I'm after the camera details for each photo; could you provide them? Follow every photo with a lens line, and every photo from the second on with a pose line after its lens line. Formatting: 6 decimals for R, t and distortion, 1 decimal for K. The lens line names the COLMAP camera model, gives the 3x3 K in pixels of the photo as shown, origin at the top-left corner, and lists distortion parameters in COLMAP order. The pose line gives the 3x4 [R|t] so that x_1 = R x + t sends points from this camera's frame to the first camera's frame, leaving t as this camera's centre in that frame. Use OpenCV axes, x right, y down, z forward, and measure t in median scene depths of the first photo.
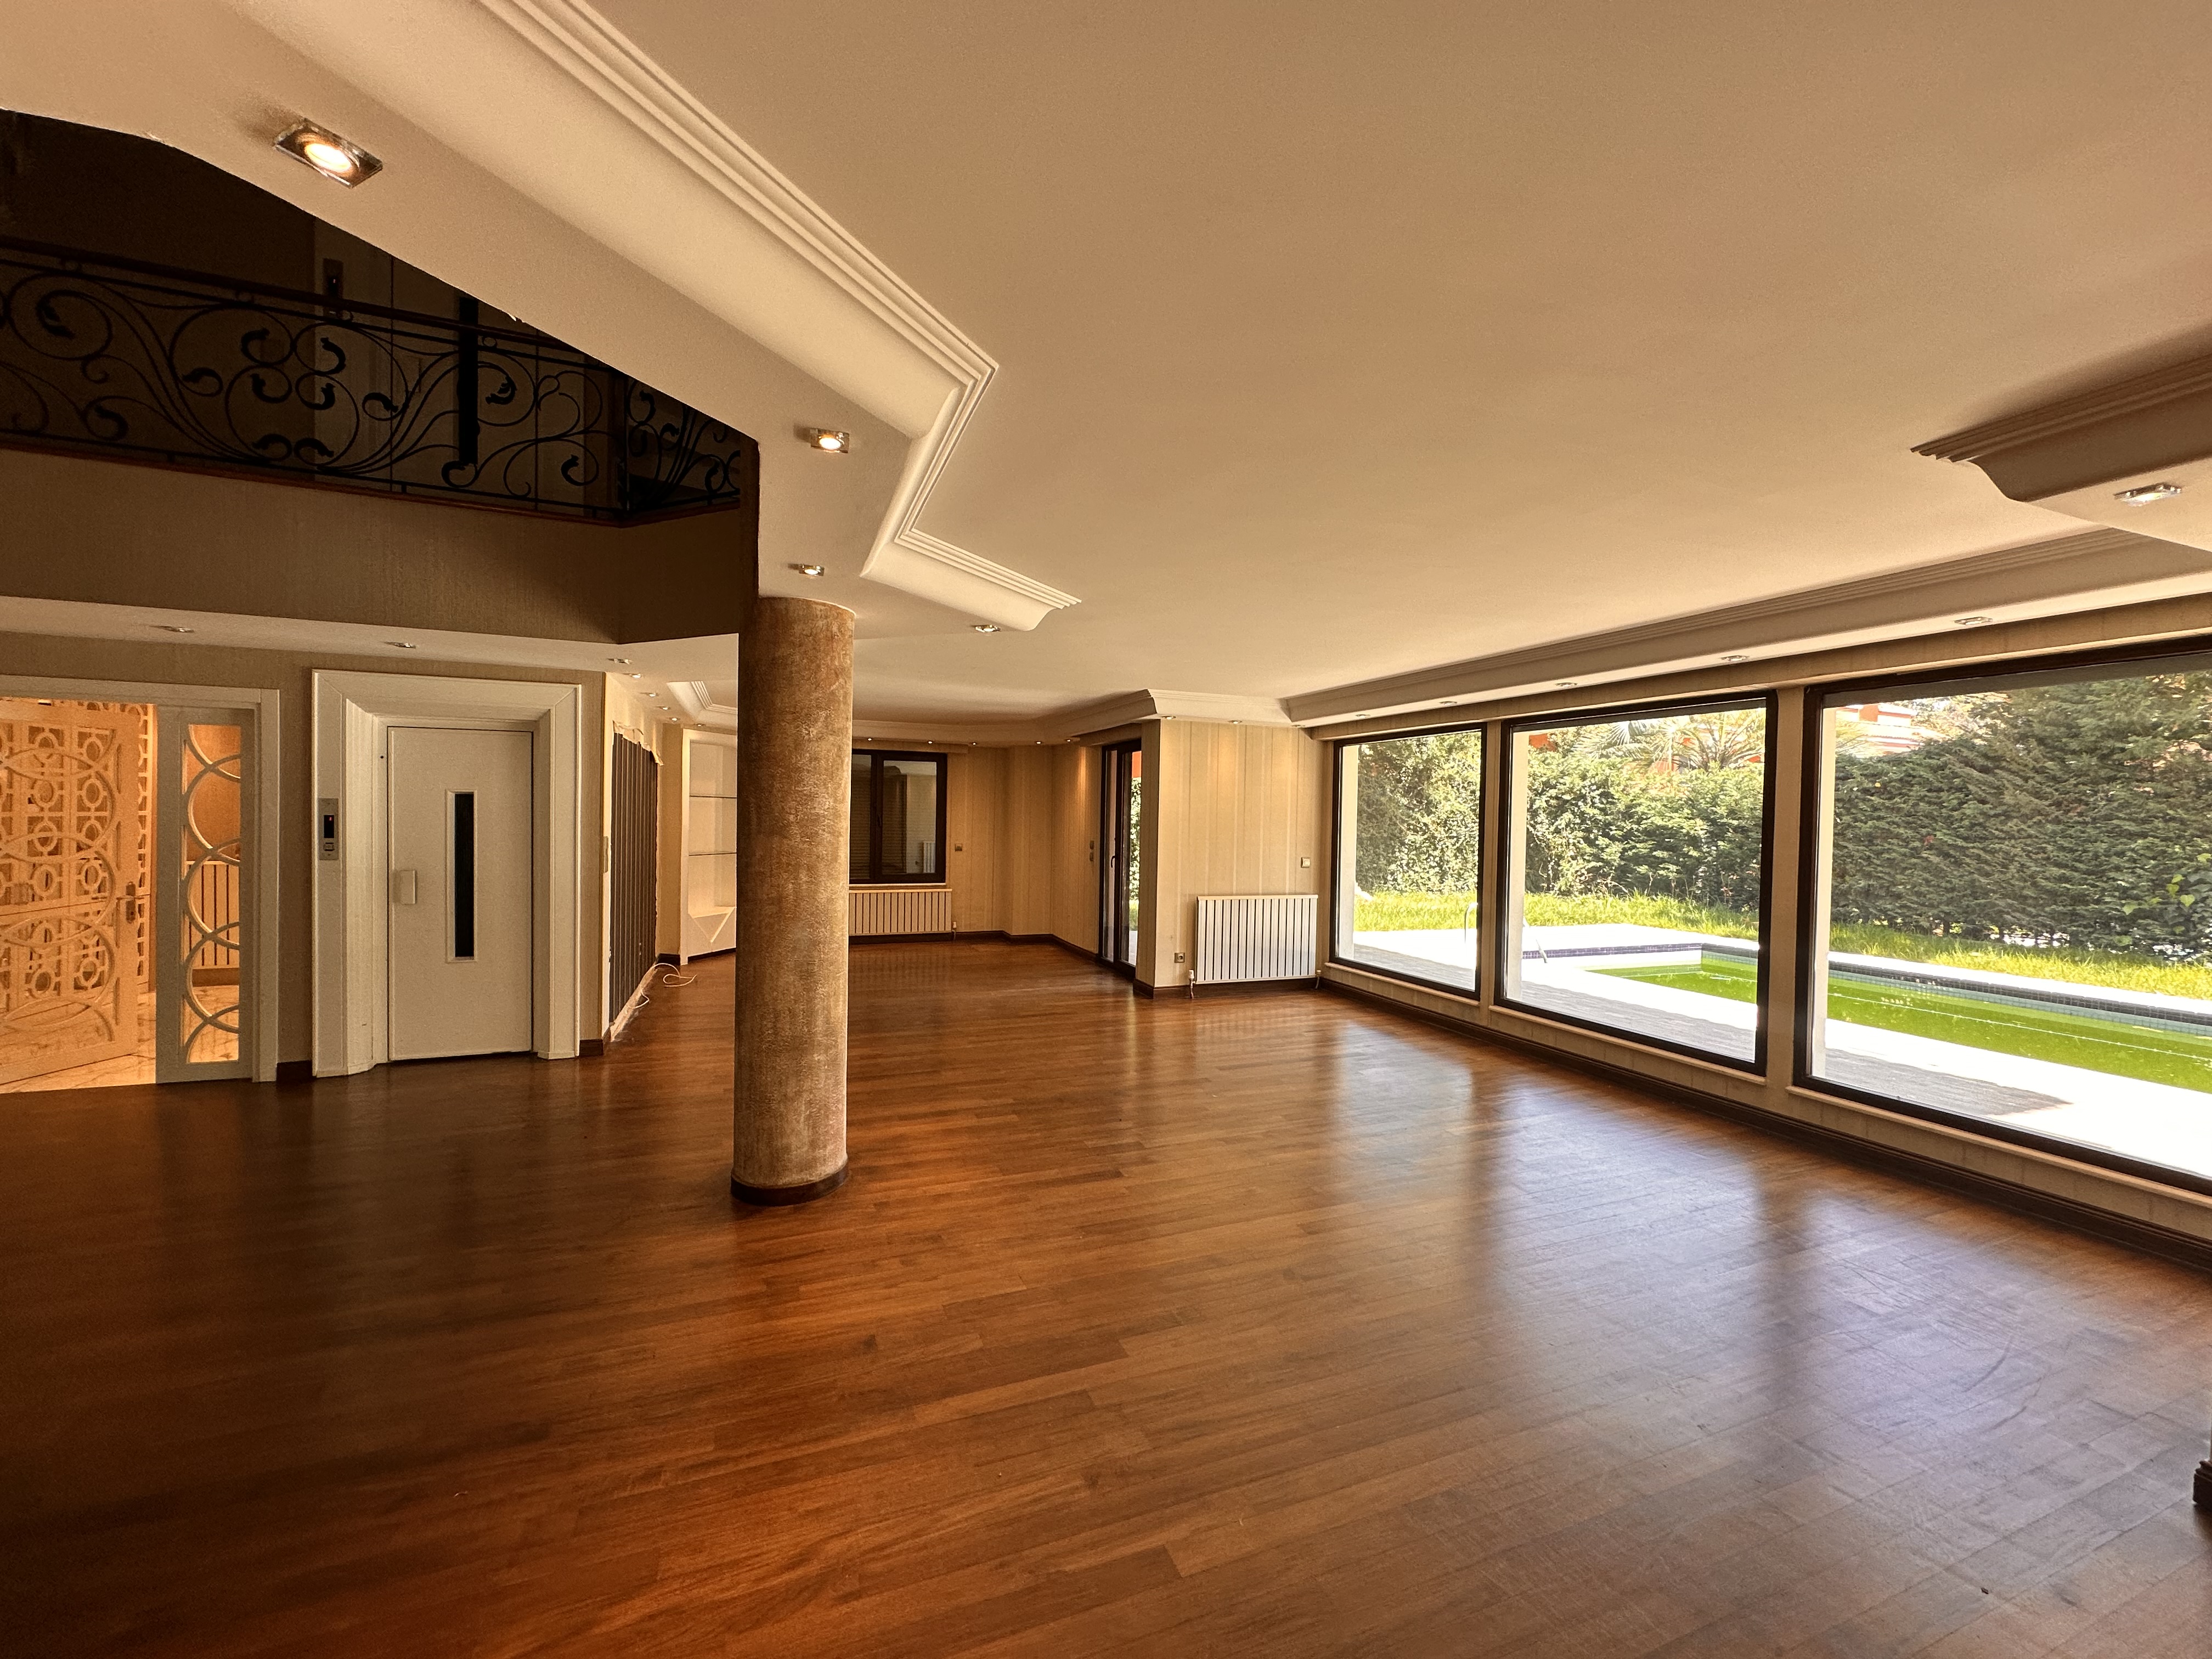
lens RADIAL K [[881.8, 0, 1102.6], [0, 881.8, 835.4], [0, 0, 1]] dist [-0.001881, 0.000530]
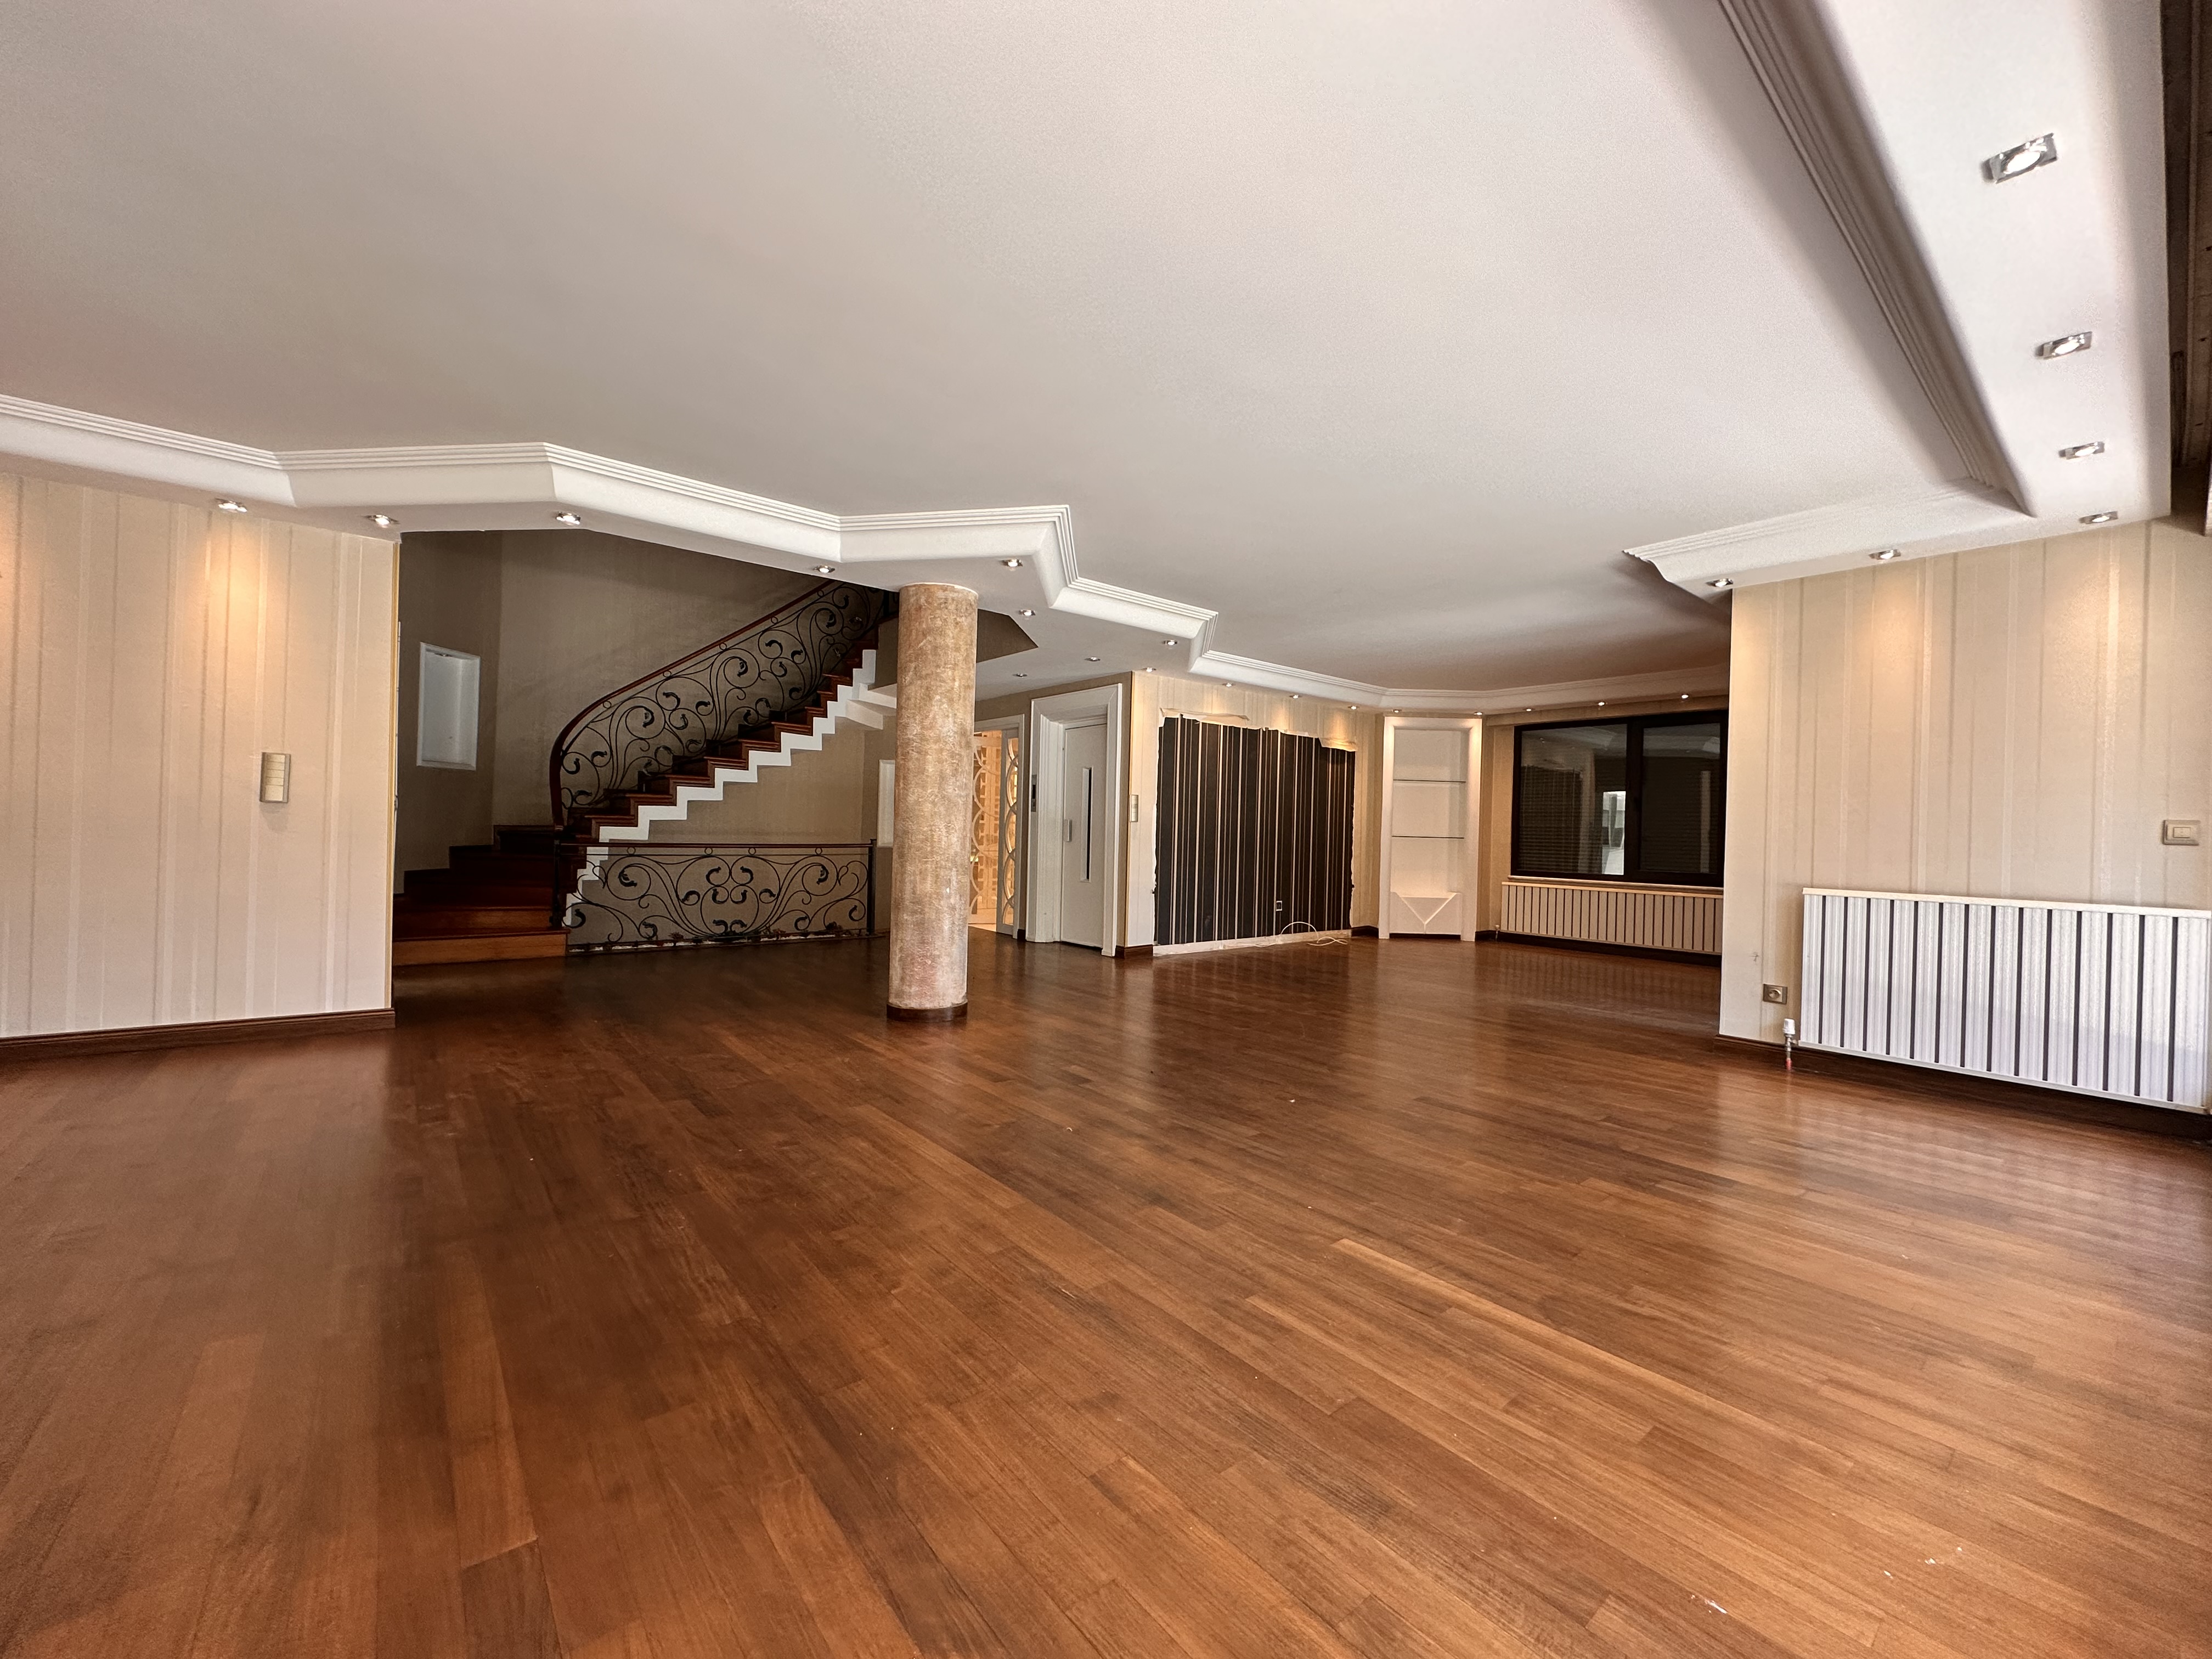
lens RADIAL K [[881.8, 0, 1103.6], [0, 881.8, 827.8], [0, 0, 1]] dist [-0.001881, 0.000530]
pose [[0.304158, -0.012603, -0.952538, 0.726150], [-0.041332, 0.998796, -0.026413, 0.093687], [0.951725, 0.047404, 0.303271, 0.592236]]
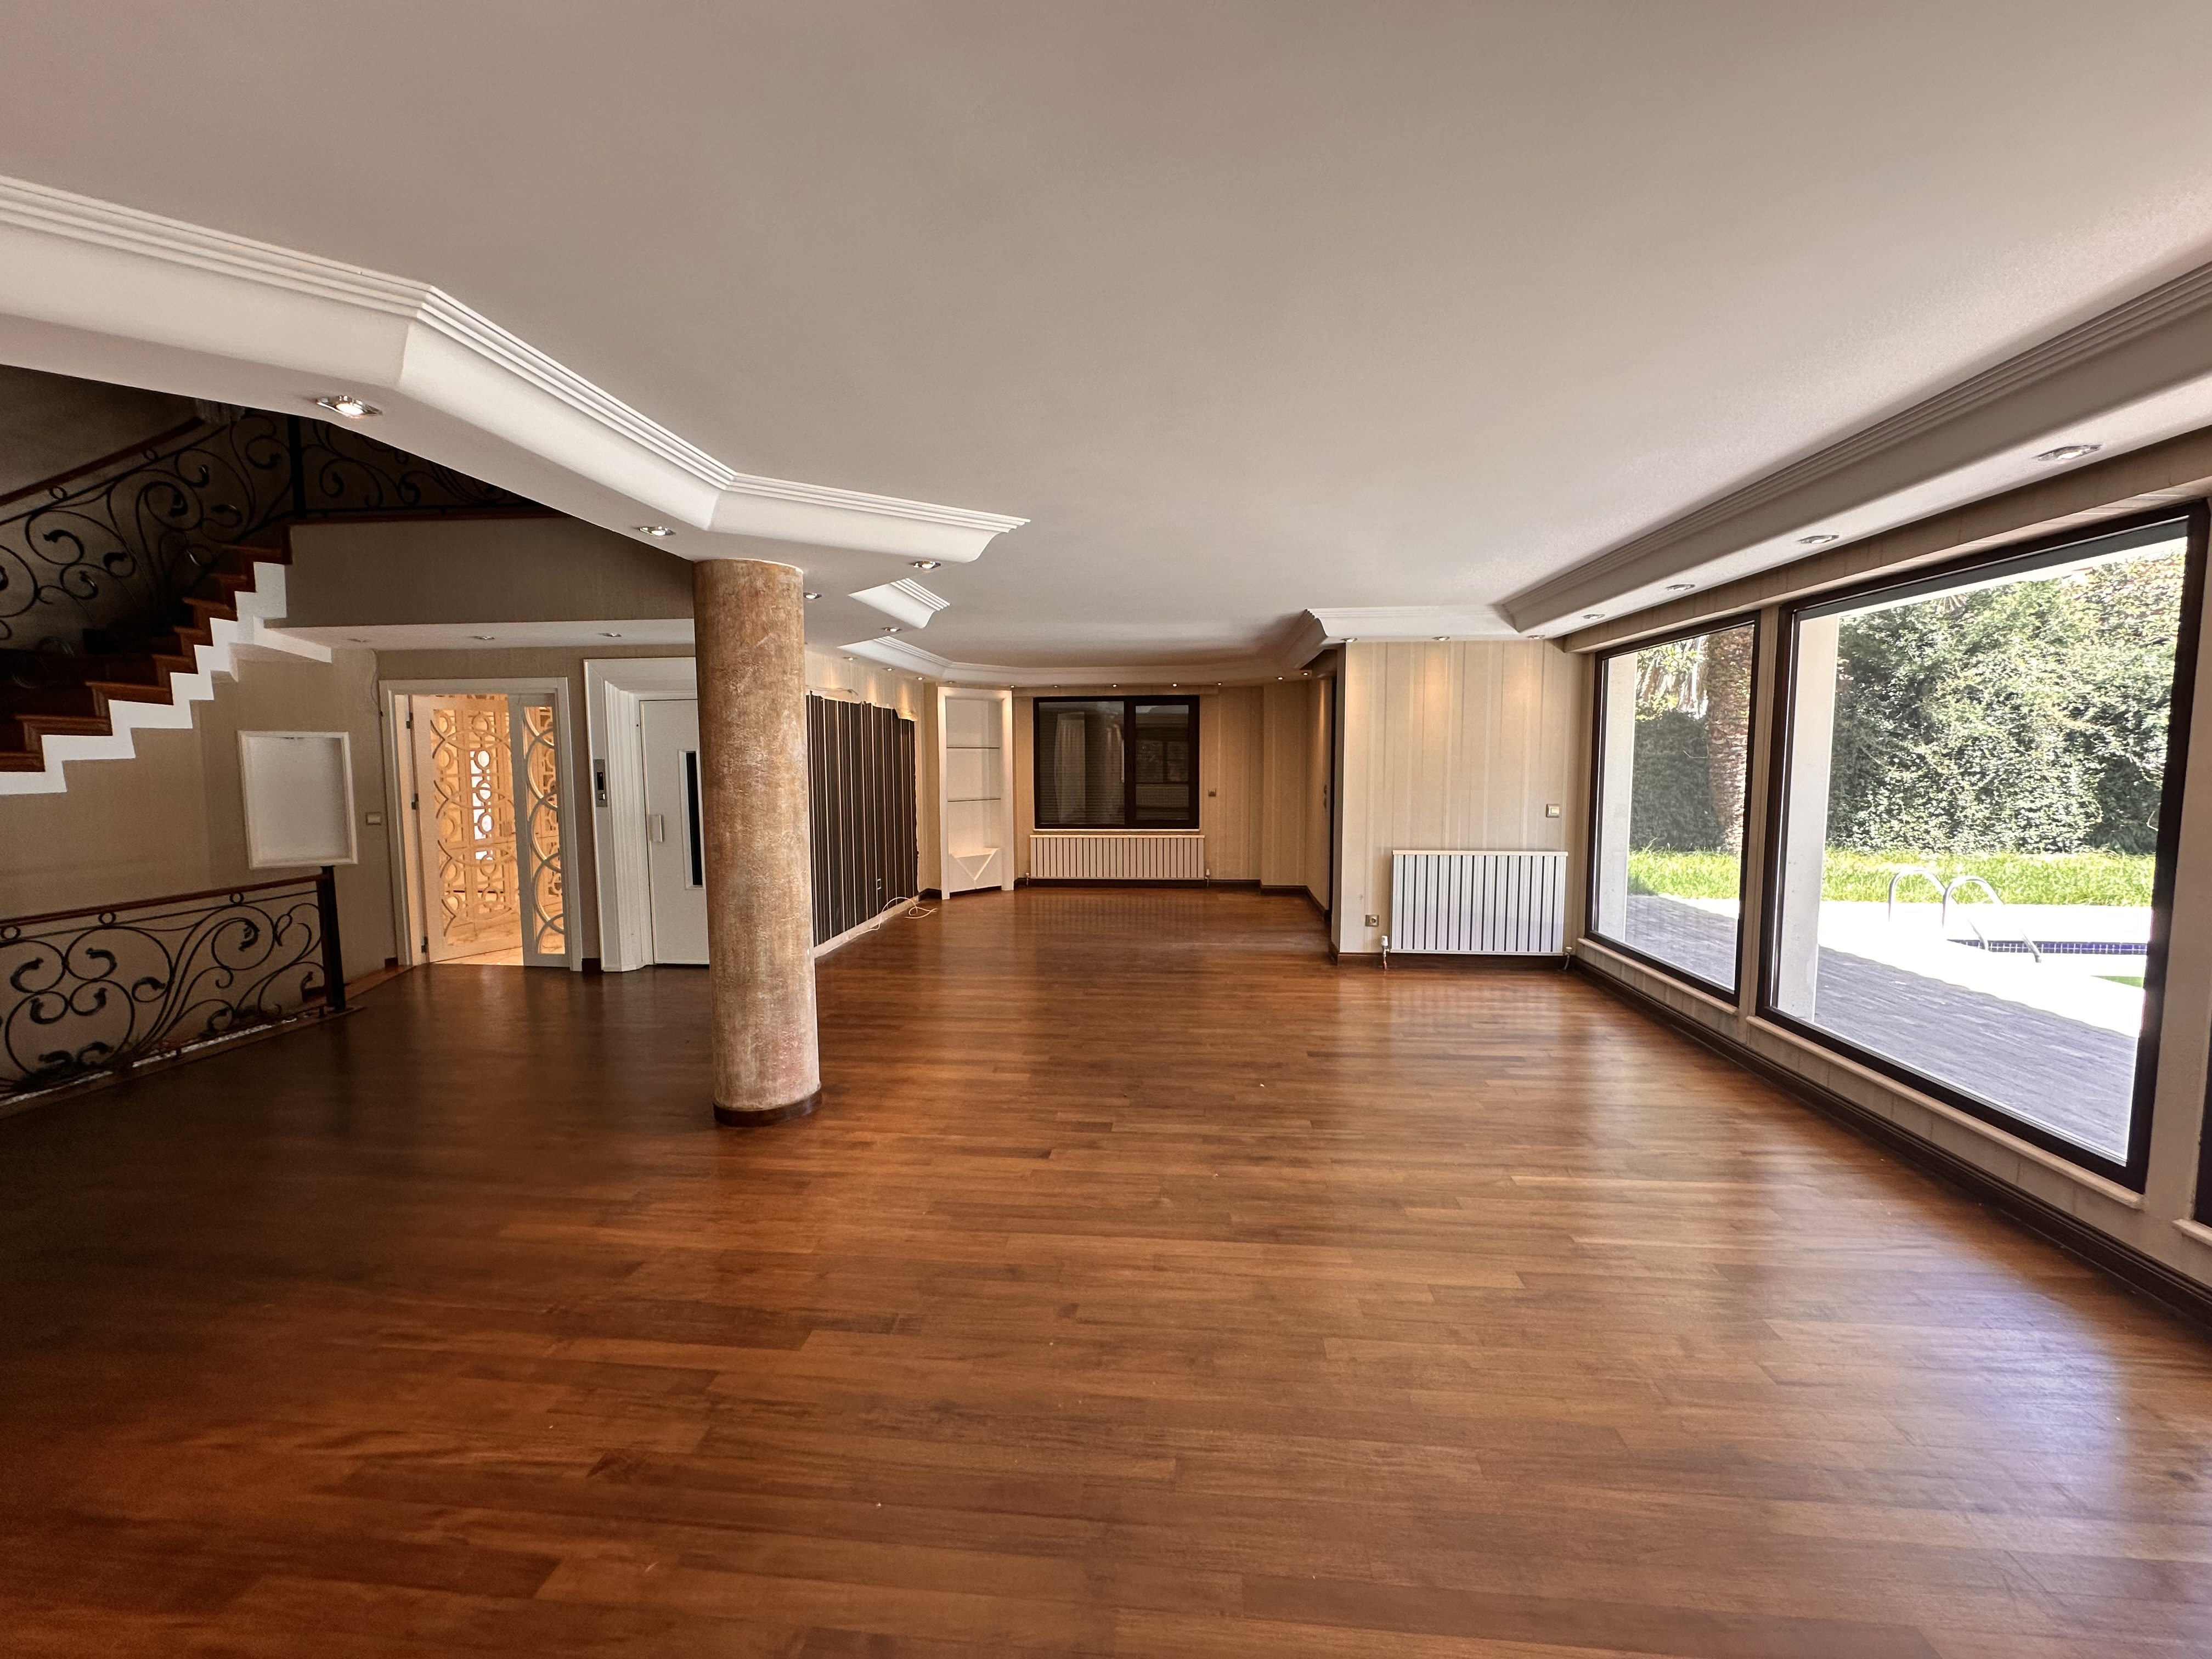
lens RADIAL K [[881.8, 0, 1104.0], [0, 881.8, 832.8], [0, 0, 1]] dist [-0.001881, 0.000530]
pose [[0.889510, 0.016034, -0.456635, 0.357712], [0.012078, 0.998210, 0.058579, -0.000949], [0.456757, -0.057622, 0.887724, 0.174314]]
